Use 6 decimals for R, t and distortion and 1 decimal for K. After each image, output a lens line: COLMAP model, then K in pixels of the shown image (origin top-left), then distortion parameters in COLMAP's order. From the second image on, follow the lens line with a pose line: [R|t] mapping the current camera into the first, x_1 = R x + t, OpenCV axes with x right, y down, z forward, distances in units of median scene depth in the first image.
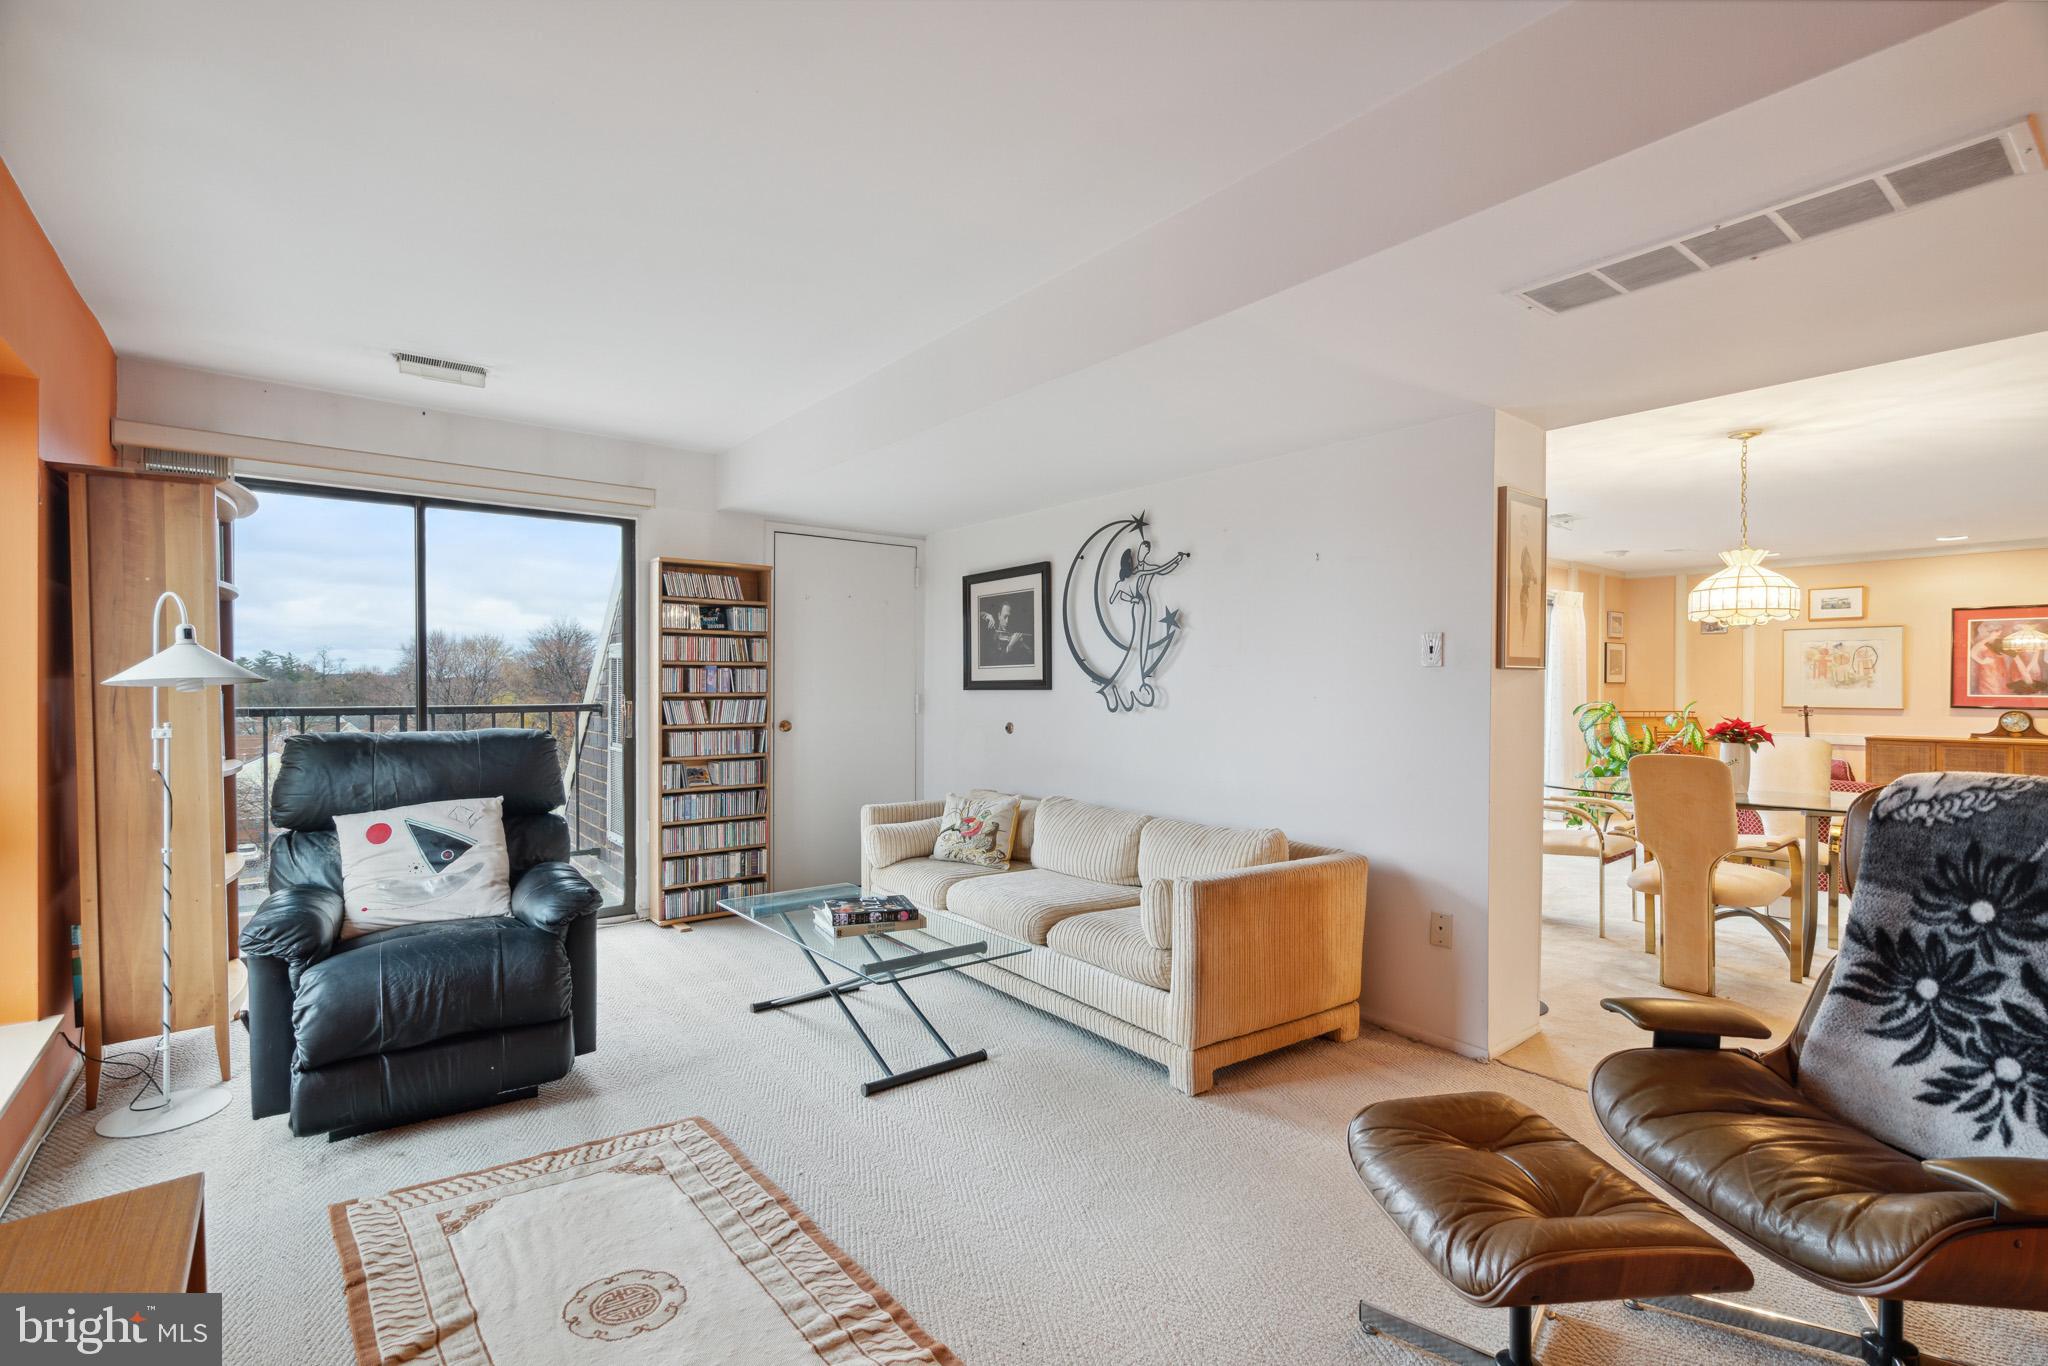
lens RADIAL K [[925.1, 0, 1002.0], [0, 925.1, 688.6], [0, 0, 1]] dist [-0.005257, 0.000577]
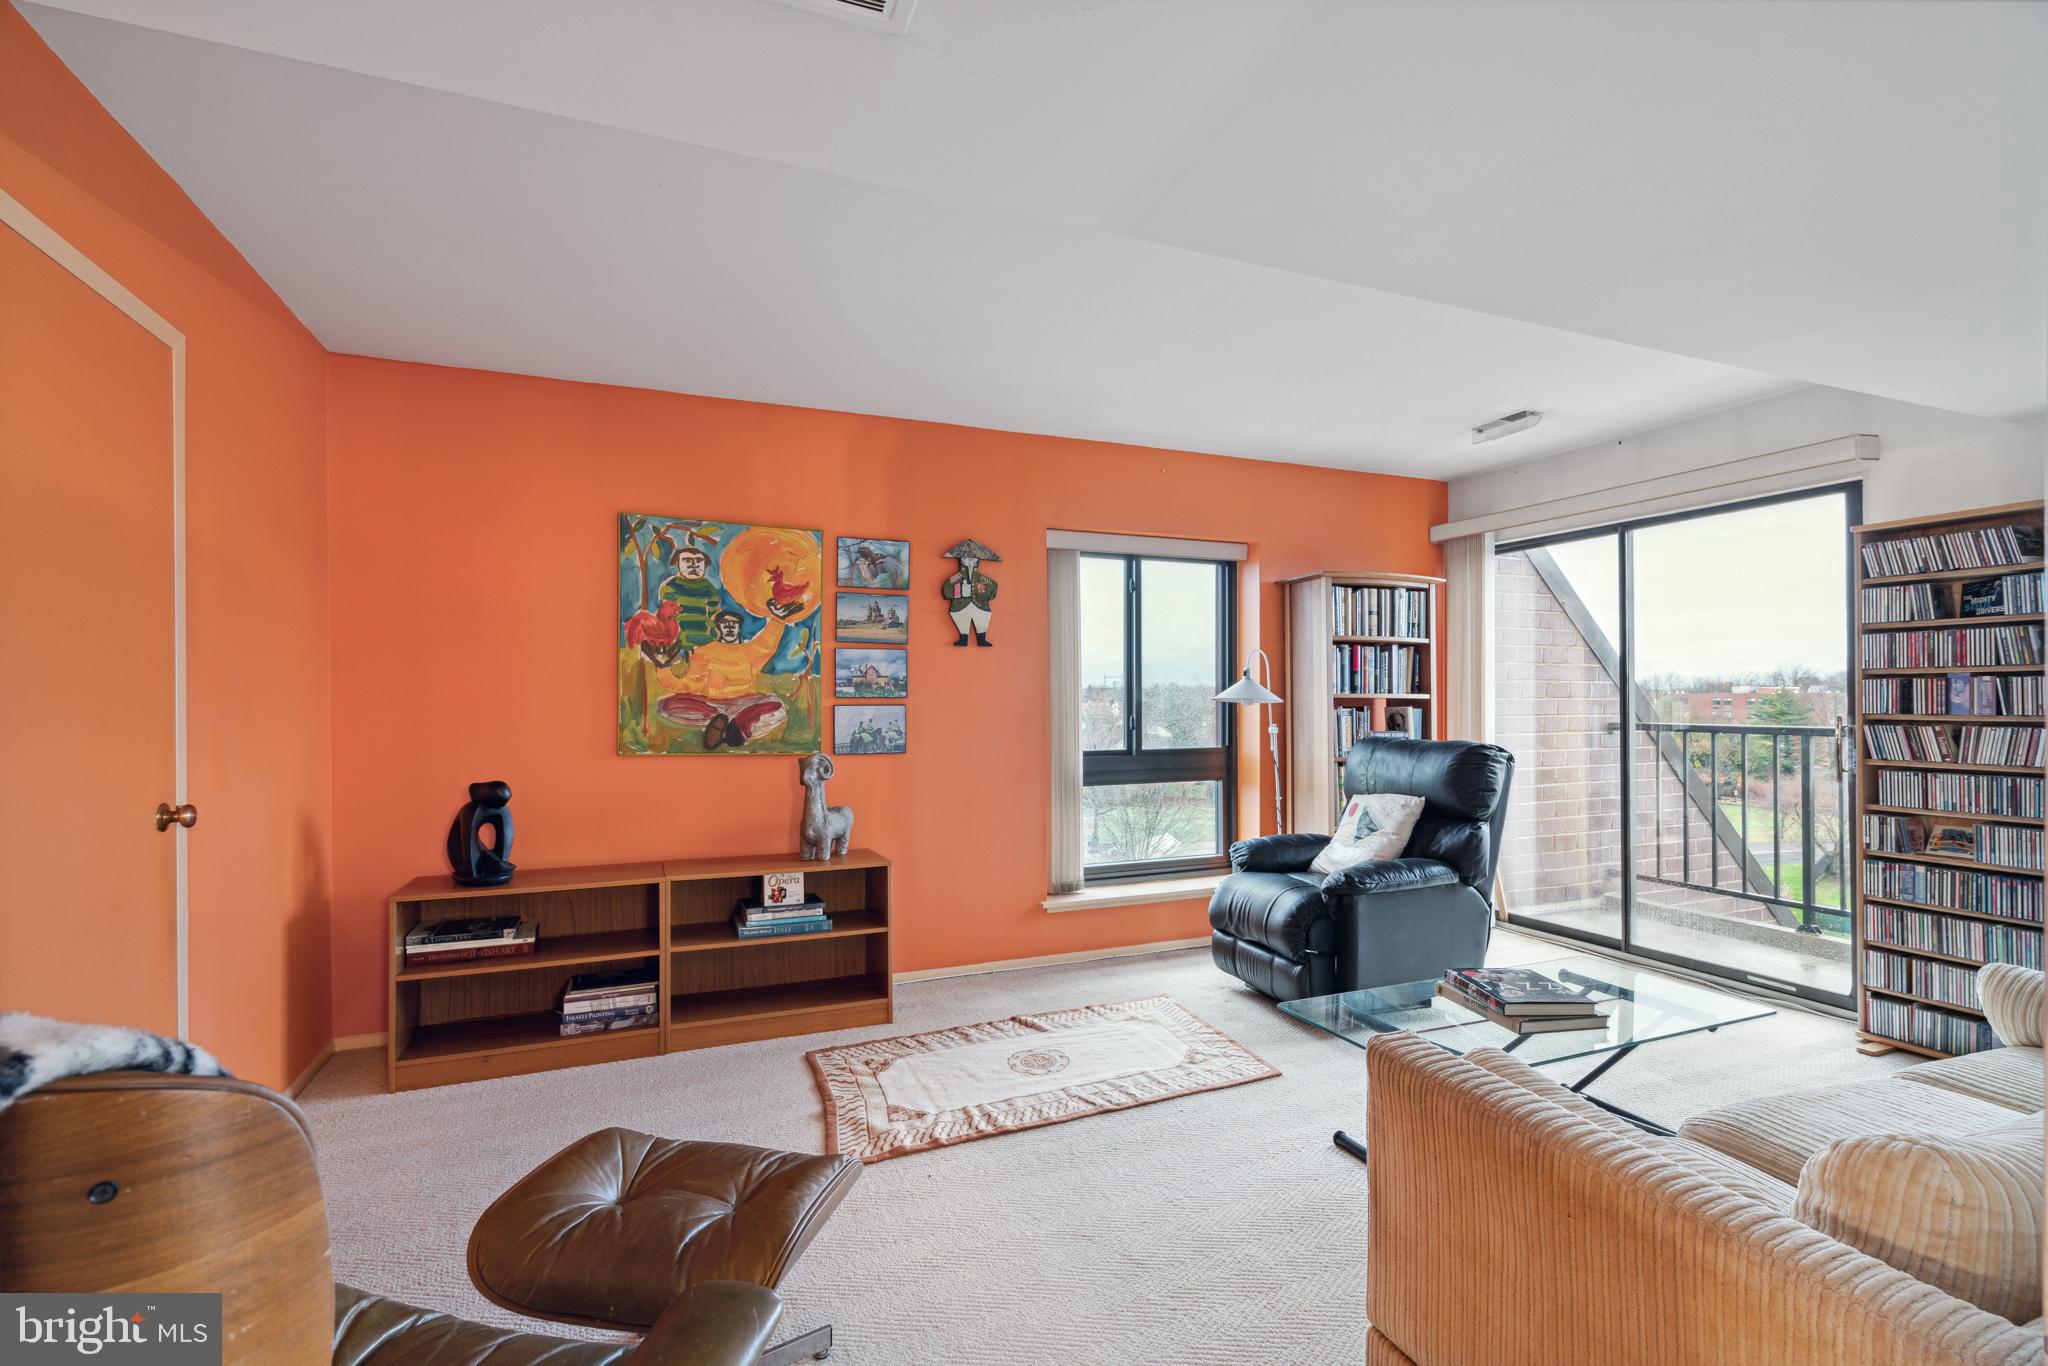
lens RADIAL K [[925.1, 0, 1024.0], [0, 925.1, 700.0], [0, 0, 1]] dist [-0.005257, 0.000577]
pose [[-0.258035, -0.003992, -0.966127, 0.341171], [-0.007510, 0.999970, -0.002126, -0.000003], [0.966106, 0.006707, -0.258057, 0.382656]]
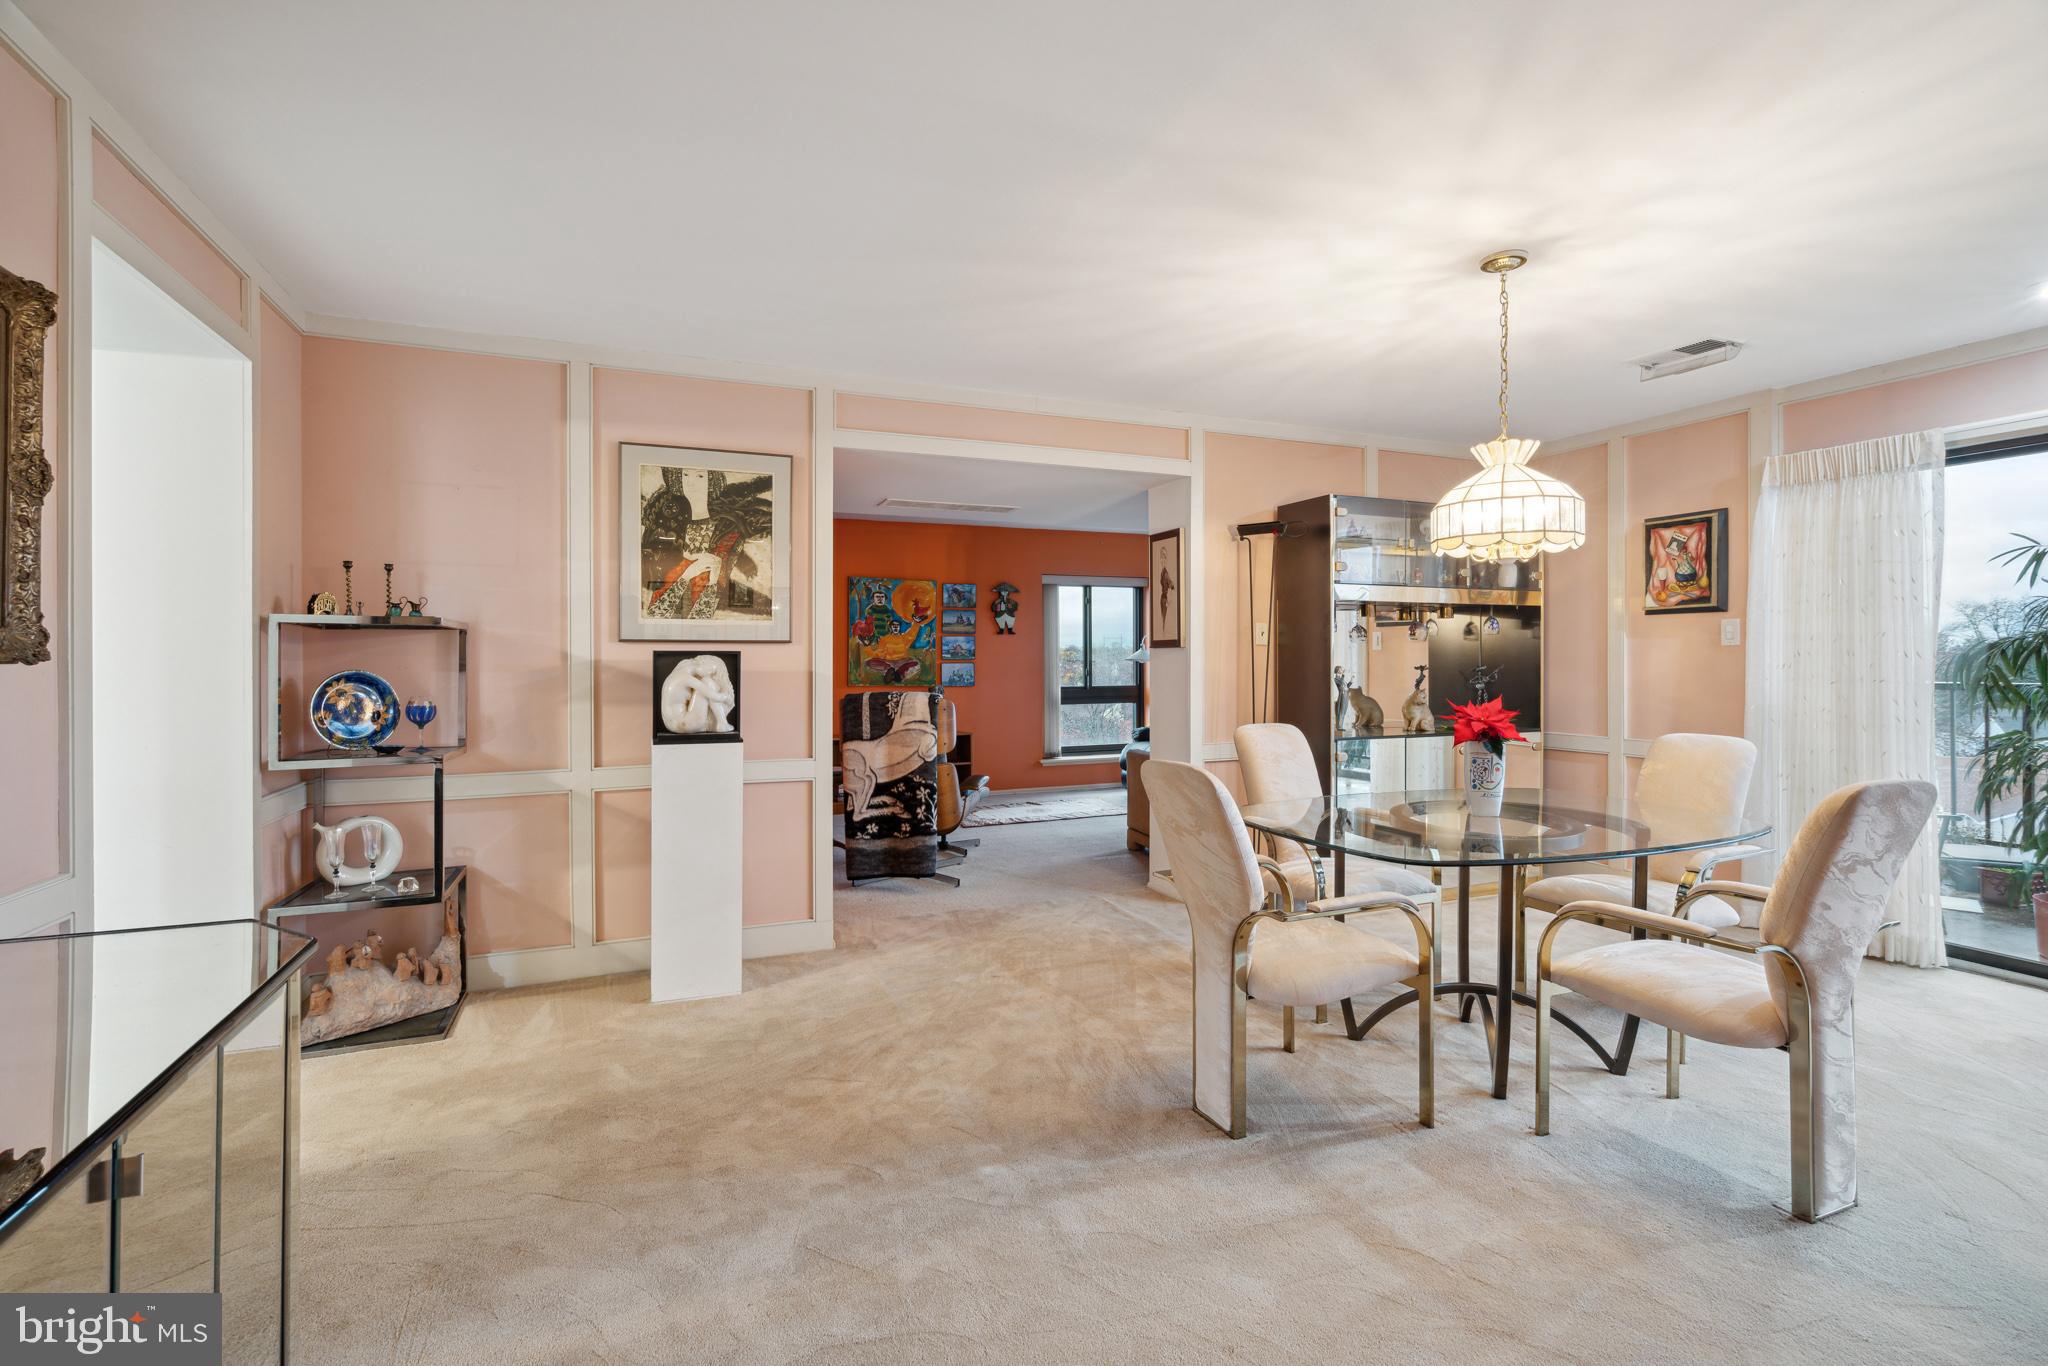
lens RADIAL K [[925.1, 0, 1012.4], [0, 925.1, 656.3], [0, 0, 1]] dist [-0.005257, 0.000577]
pose [[-0.262729, -0.009228, -0.964826, 0.908258], [-0.004335, 0.999955, -0.008383, 0.003277], [0.964860, 0.001980, -0.262757, 0.515981]]
